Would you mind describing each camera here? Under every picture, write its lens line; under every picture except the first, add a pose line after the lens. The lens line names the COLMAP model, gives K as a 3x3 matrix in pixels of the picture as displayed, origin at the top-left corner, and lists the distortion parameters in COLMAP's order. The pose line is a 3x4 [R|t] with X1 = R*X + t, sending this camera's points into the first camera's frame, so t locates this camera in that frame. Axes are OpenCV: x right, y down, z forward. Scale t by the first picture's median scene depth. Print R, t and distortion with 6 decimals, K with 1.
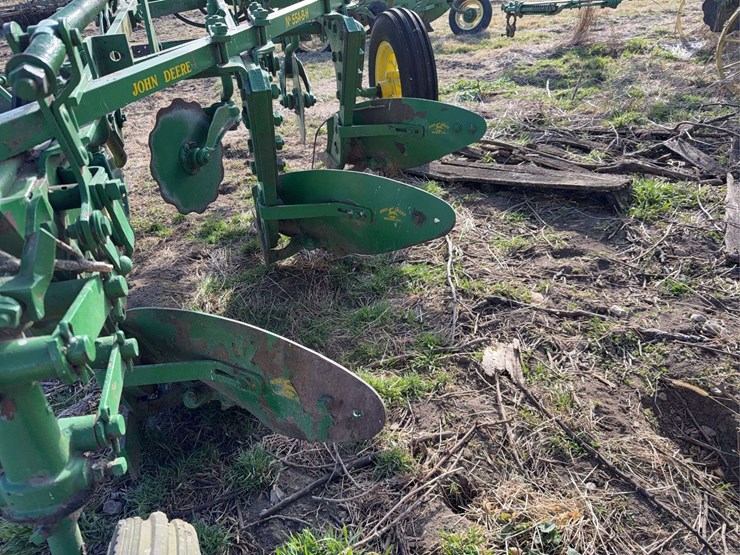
lens RADIAL K [[529.4, 0, 370.0], [0, 529.4, 277.5], [0, 0, 1]] dist [0.059499, -0.083639]
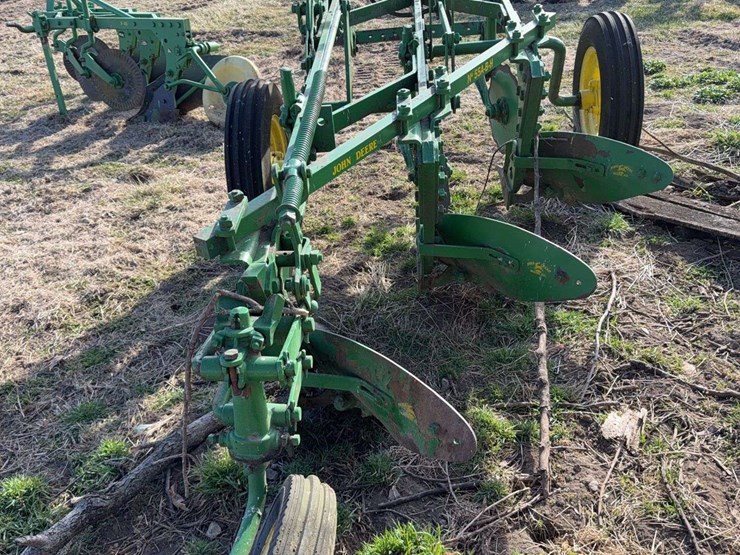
lens RADIAL K [[663.8, 0, 363.0], [0, 663.8, 277.8], [0, 0, 1]] dist [0.177072, -0.424776]
pose [[0.945303, 0.144425, -0.292478, 0.109594], [-0.140094, 0.989490, 0.035814, -0.104875], [0.294577, 0.007119, 0.955601, -0.400148]]
